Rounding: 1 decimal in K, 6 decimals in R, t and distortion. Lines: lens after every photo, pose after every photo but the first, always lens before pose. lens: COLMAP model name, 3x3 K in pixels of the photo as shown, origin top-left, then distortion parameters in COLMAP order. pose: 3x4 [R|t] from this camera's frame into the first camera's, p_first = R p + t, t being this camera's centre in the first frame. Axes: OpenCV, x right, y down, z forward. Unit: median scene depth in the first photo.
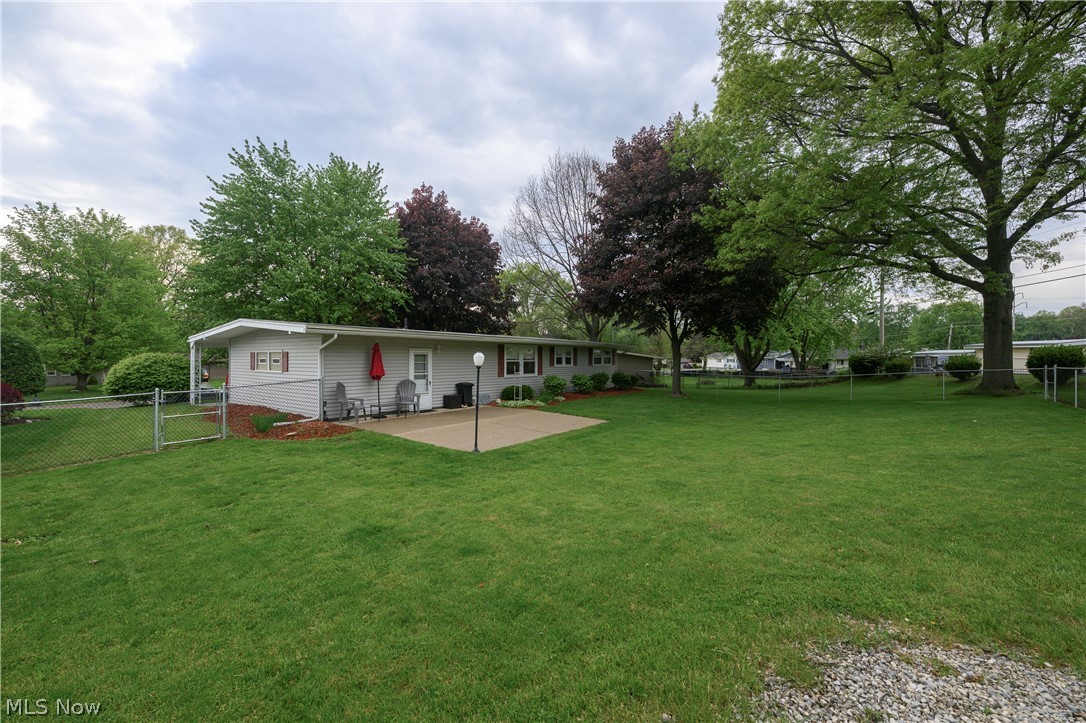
lens RADIAL K [[427.7, 0, 541.4], [0, 427.7, 358.9], [0, 0, 1]] dist [0.001572, 0.000189]
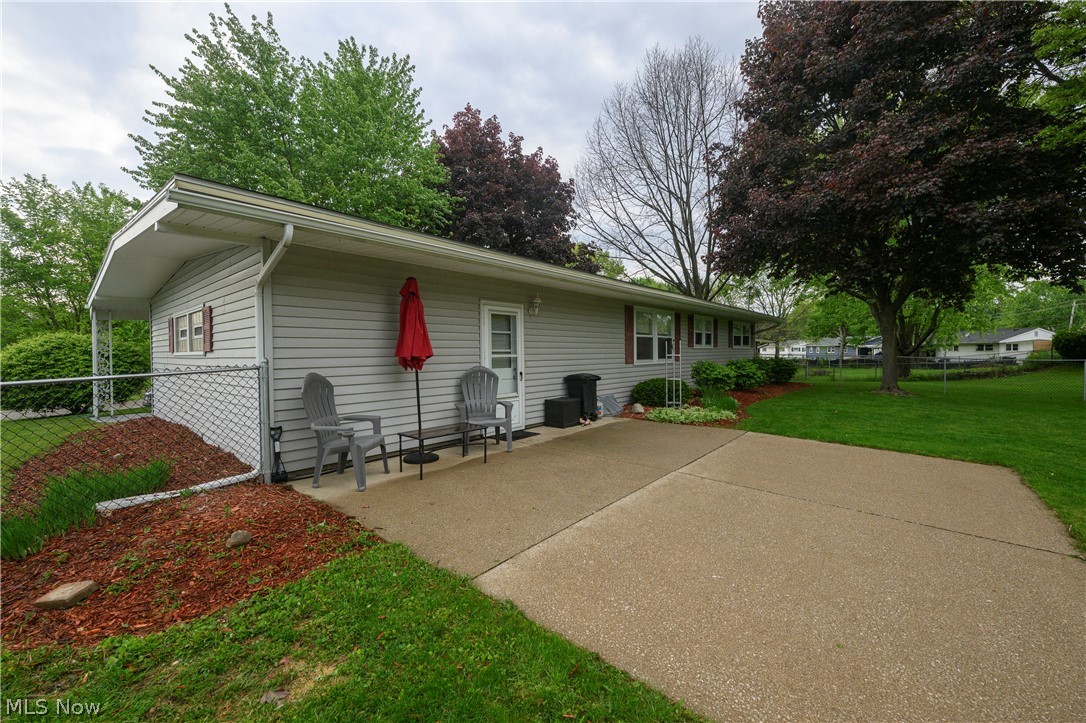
lens RADIAL K [[427.7, 0, 546.7], [0, 427.7, 358.8], [0, 0, 1]] dist [0.001572, 0.000189]
pose [[0.998226, -0.012762, -0.058155, -0.144829], [0.013587, 0.999812, 0.013826, 0.022593], [0.057967, -0.014592, 0.998212, 0.372505]]
